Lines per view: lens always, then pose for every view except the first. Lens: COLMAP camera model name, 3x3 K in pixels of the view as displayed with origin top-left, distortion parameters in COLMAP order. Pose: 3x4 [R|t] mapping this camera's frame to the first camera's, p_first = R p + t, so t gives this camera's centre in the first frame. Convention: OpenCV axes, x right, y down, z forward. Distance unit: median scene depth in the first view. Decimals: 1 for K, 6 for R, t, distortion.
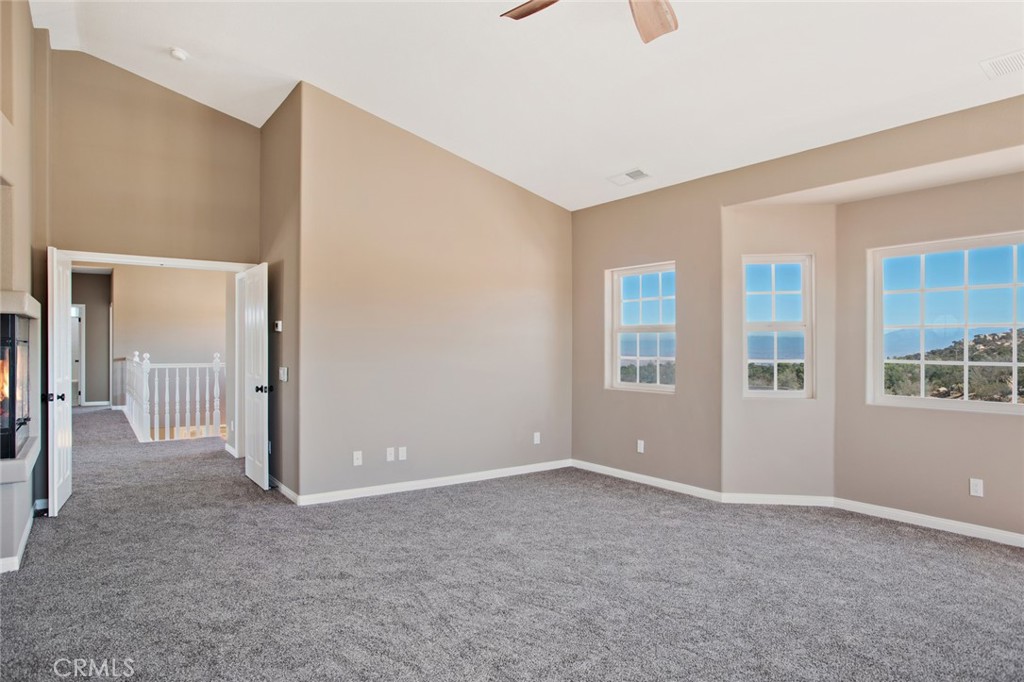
lens RADIAL K [[620.5, 0, 505.9], [0, 620.5, 341.9], [0, 0, 1]] dist [-0.051661, 0.029811]
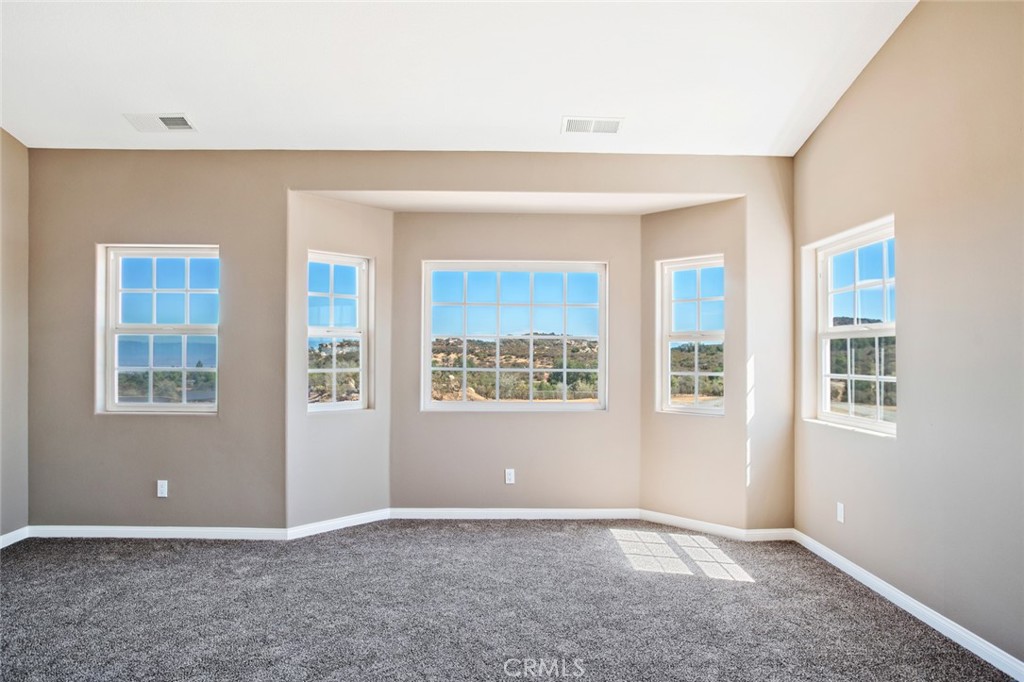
lens RADIAL K [[620.5, 0, 515.8], [0, 620.5, 337.5], [0, 0, 1]] dist [-0.051661, 0.029811]
pose [[0.555397, 0.025028, 0.831209, -0.180587], [-0.010813, 0.999680, -0.022876, 0.000311], [-0.831515, 0.003717, 0.555490, 0.276239]]
